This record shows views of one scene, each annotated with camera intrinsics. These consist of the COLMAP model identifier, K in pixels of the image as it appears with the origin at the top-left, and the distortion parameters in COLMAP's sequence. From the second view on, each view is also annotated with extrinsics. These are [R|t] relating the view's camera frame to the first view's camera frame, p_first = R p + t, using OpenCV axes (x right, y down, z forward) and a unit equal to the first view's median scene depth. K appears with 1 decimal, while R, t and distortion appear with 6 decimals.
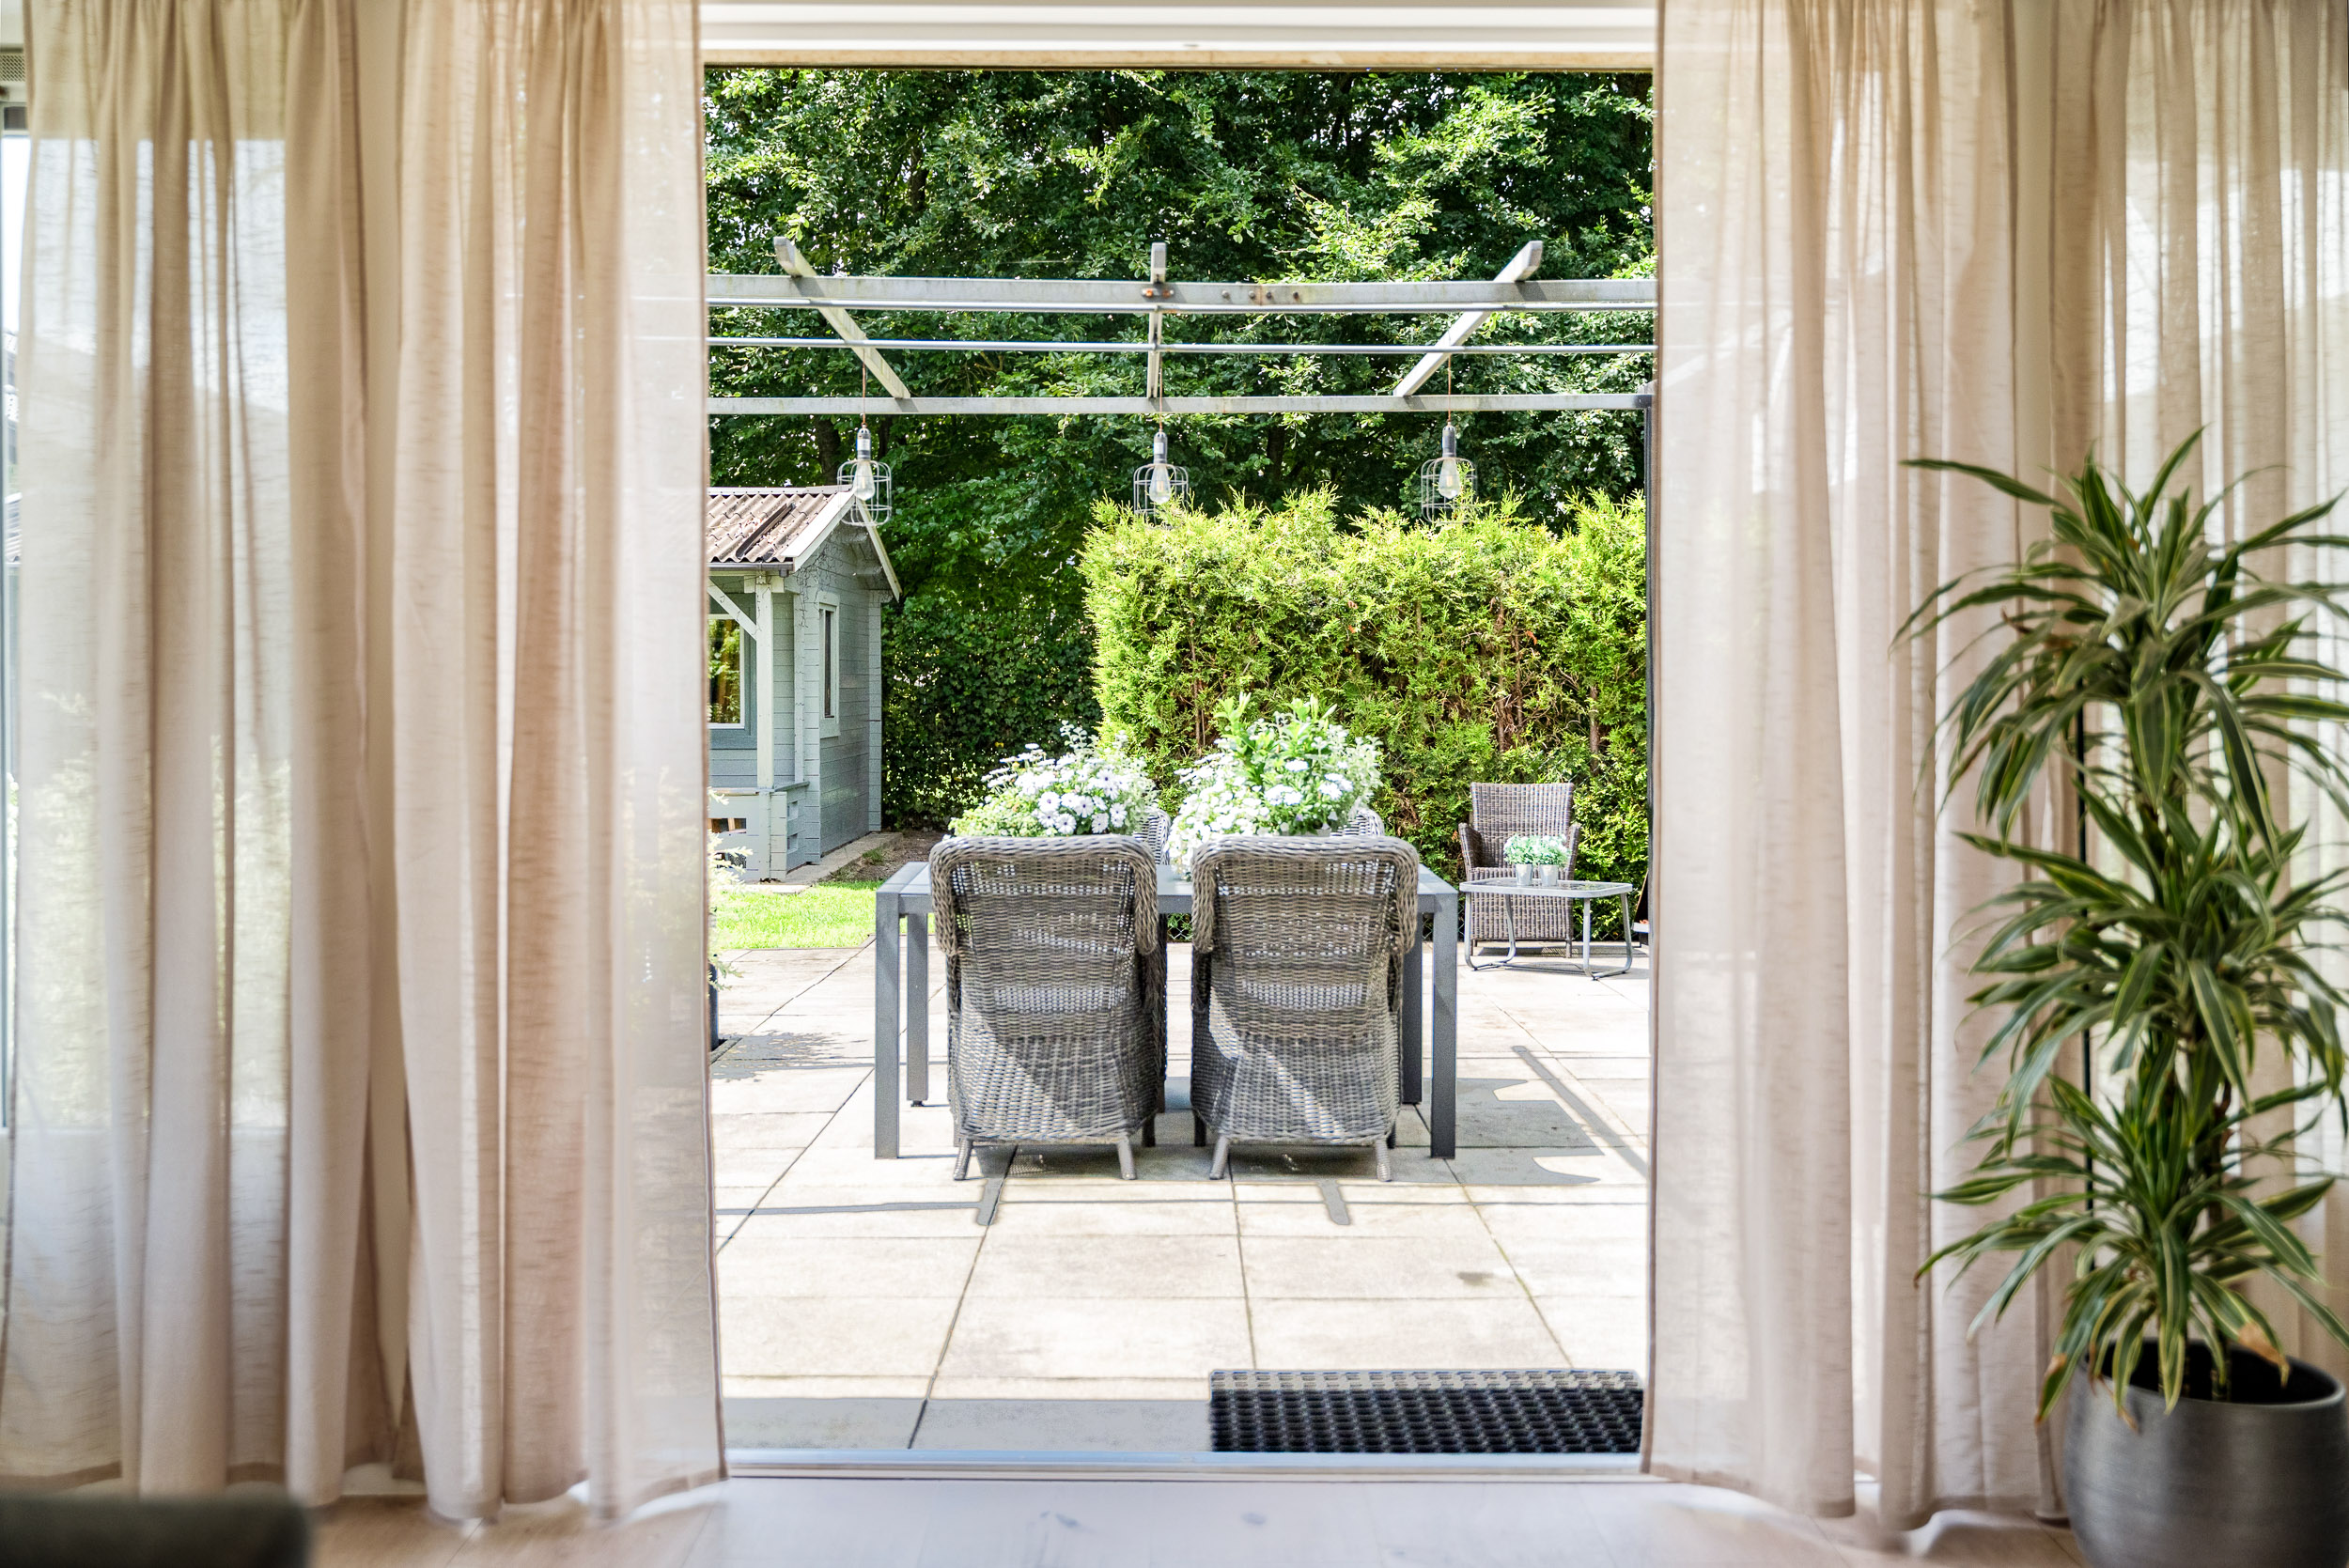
lens RADIAL K [[2400.1, 0, 1173.0], [0, 2400.1, 781.2], [0, 0, 1]] dist [0.042904, 0.000000]
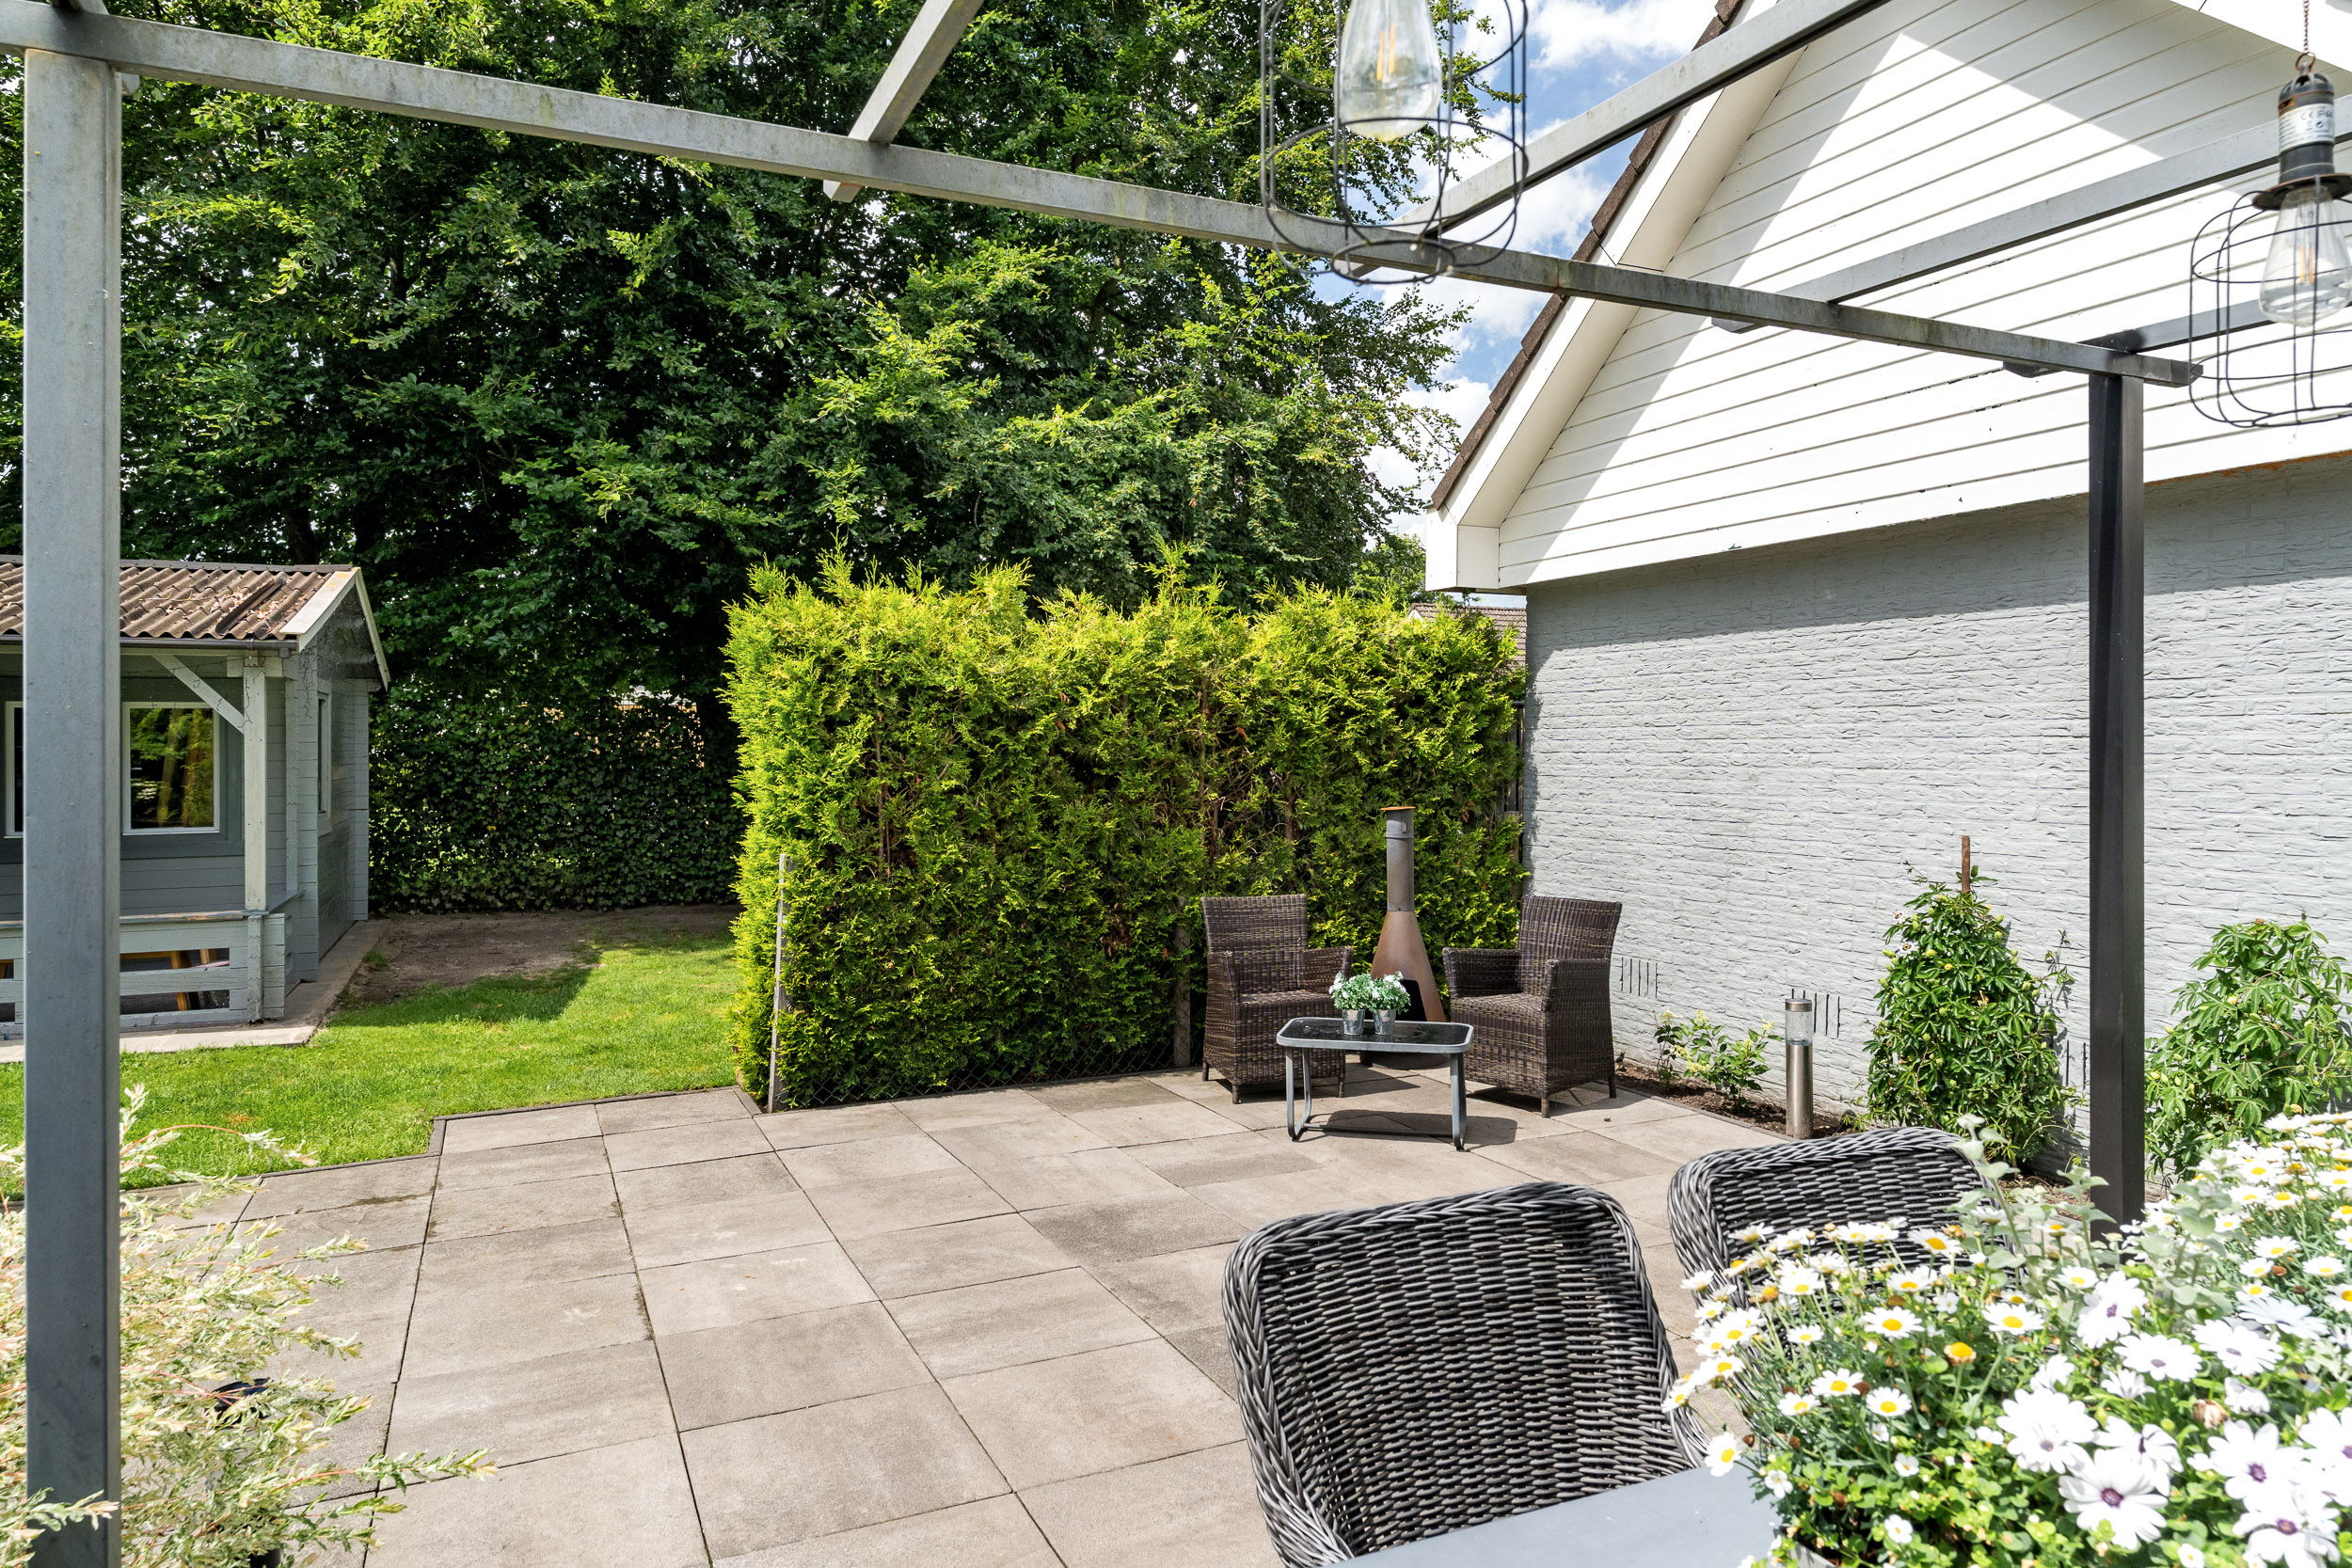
lens RADIAL K [[1488.8, 0, 1164.3], [0, 1488.8, 744.4], [0, 0, 1]] dist [0.007342, 0.002765]
pose [[0.916697, -0.003304, 0.399569, -0.106482], [0.020657, 0.999021, -0.039131, -0.033971], [-0.399048, 0.044125, 0.915868, 0.484467]]
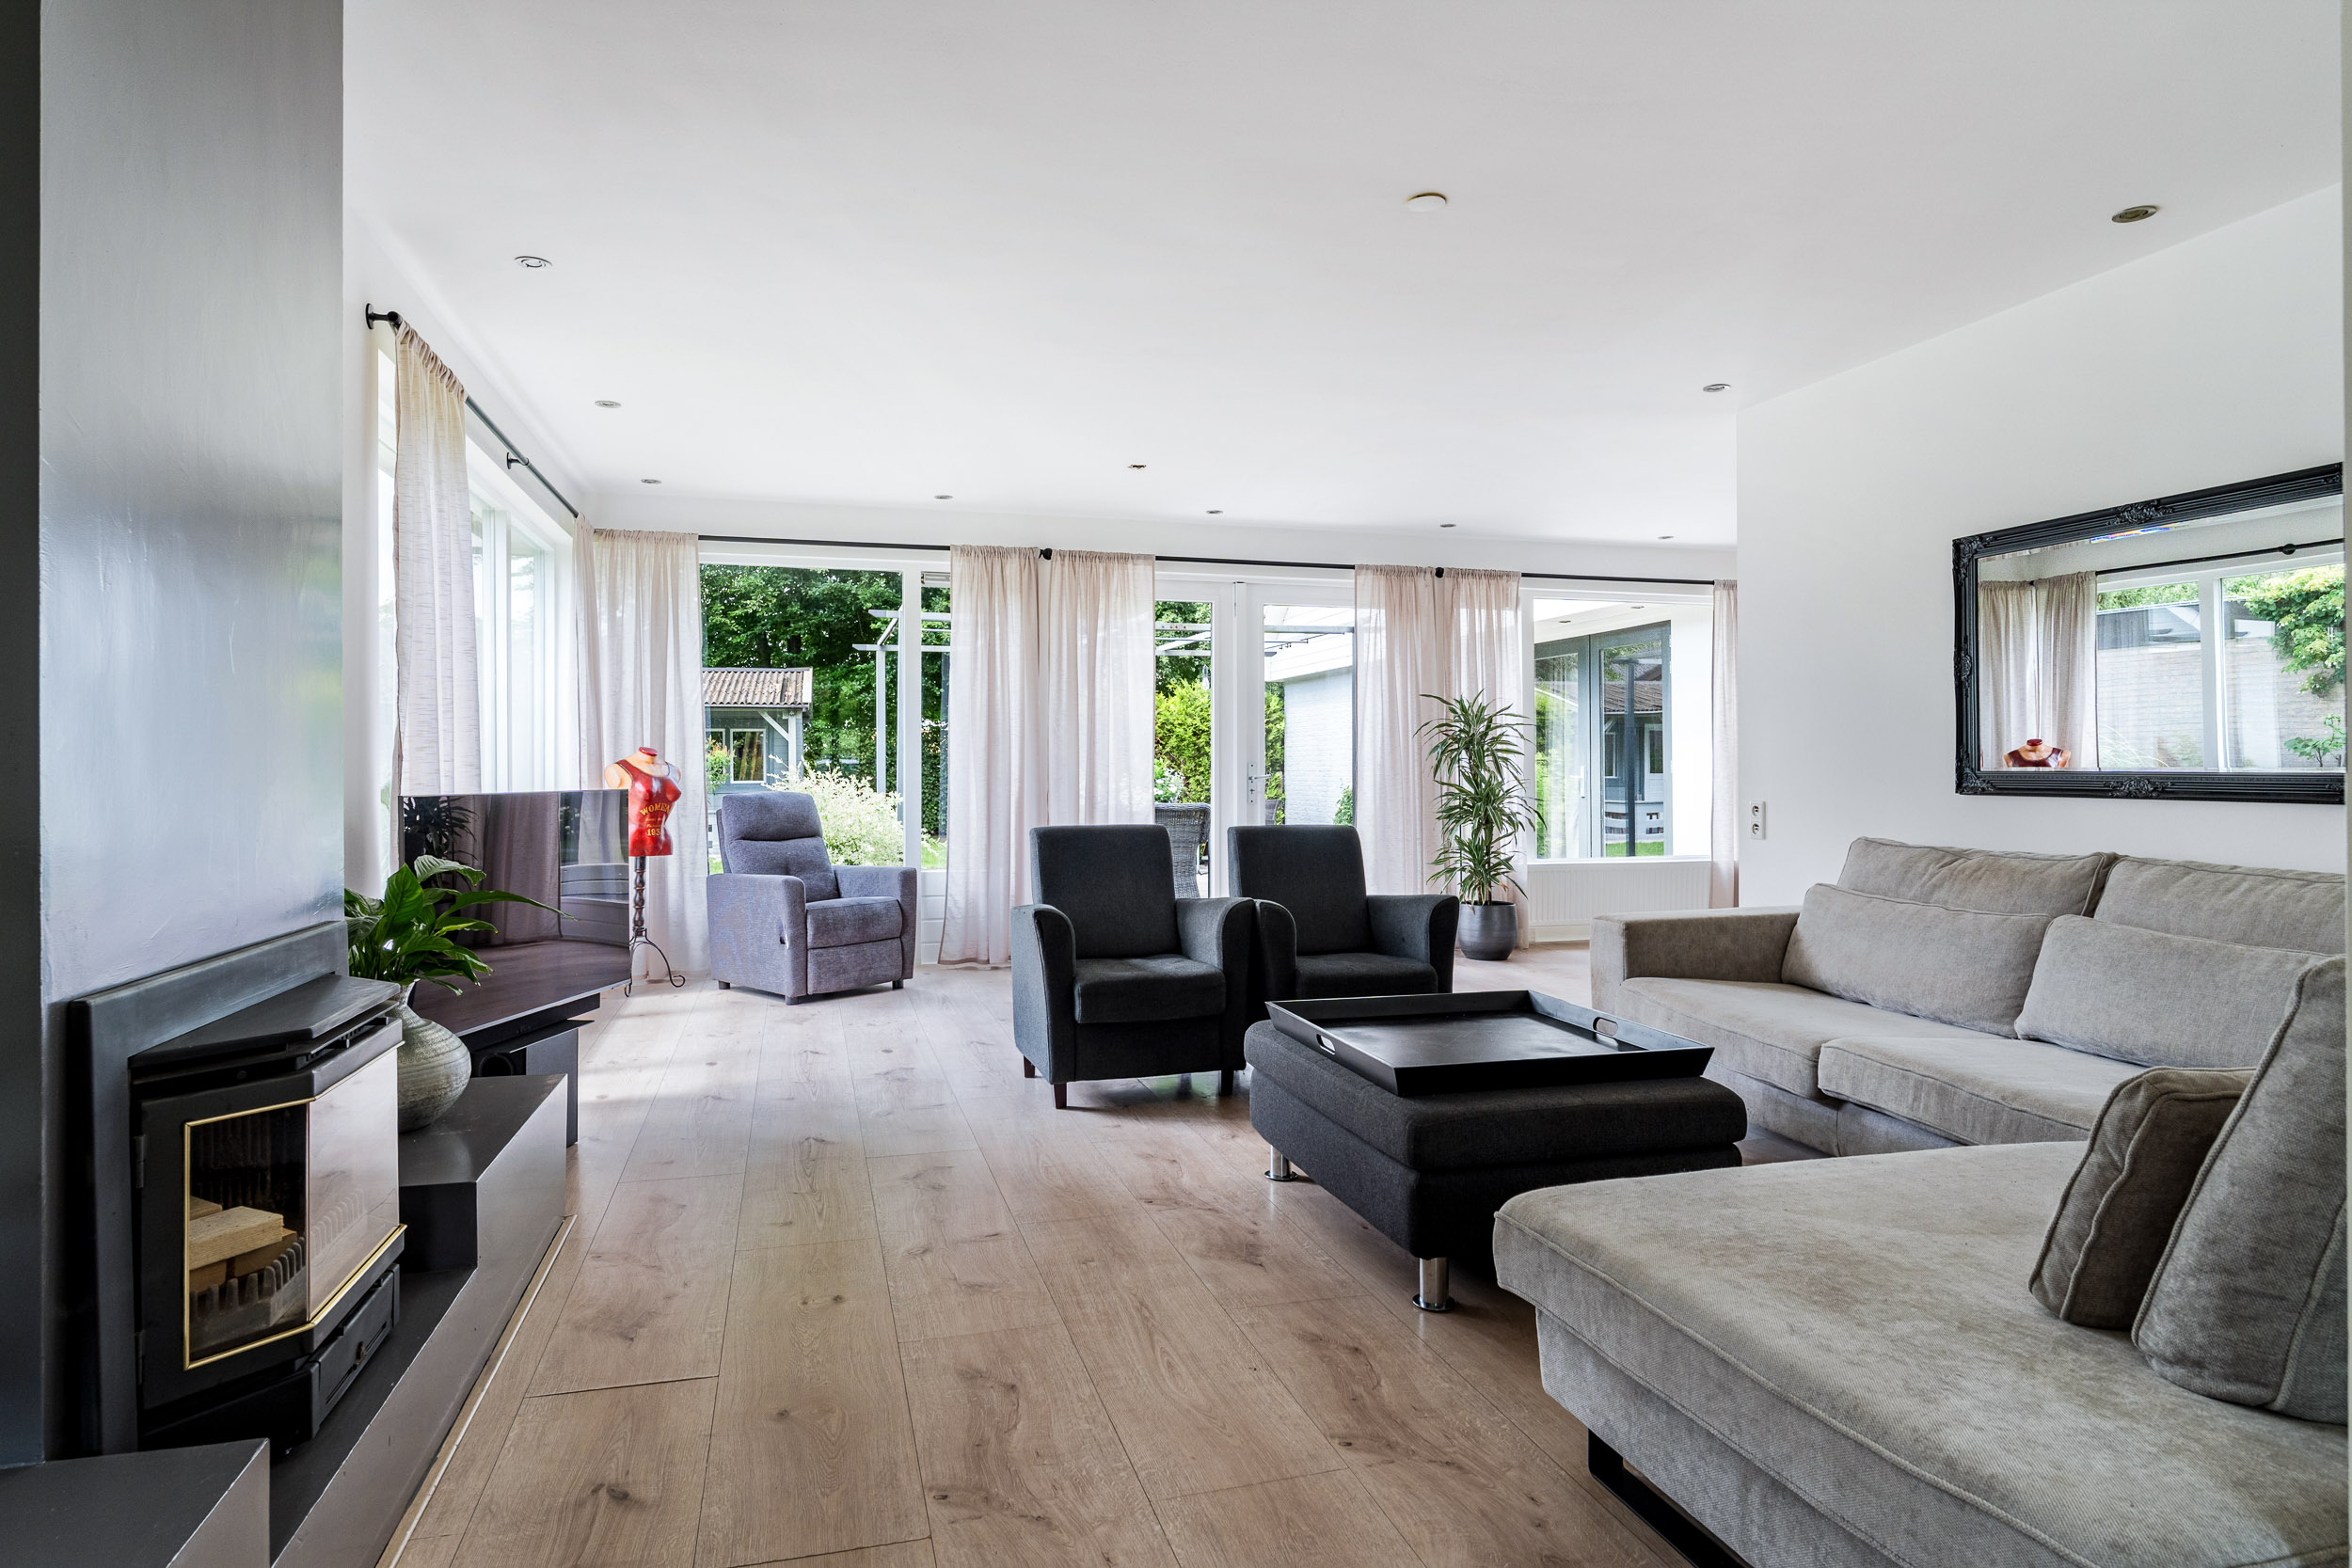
lens RADIAL K [[1339.4, 0, 1179.8], [0, 1339.4, 770.6], [0, 0, 1]] dist [-0.004349, 0.004084]
pose [[0.963763, -0.002928, 0.266744, -0.187337], [0.013557, 0.999185, -0.038015, 0.022100], [-0.266415, 0.040254, 0.963017, -0.296302]]
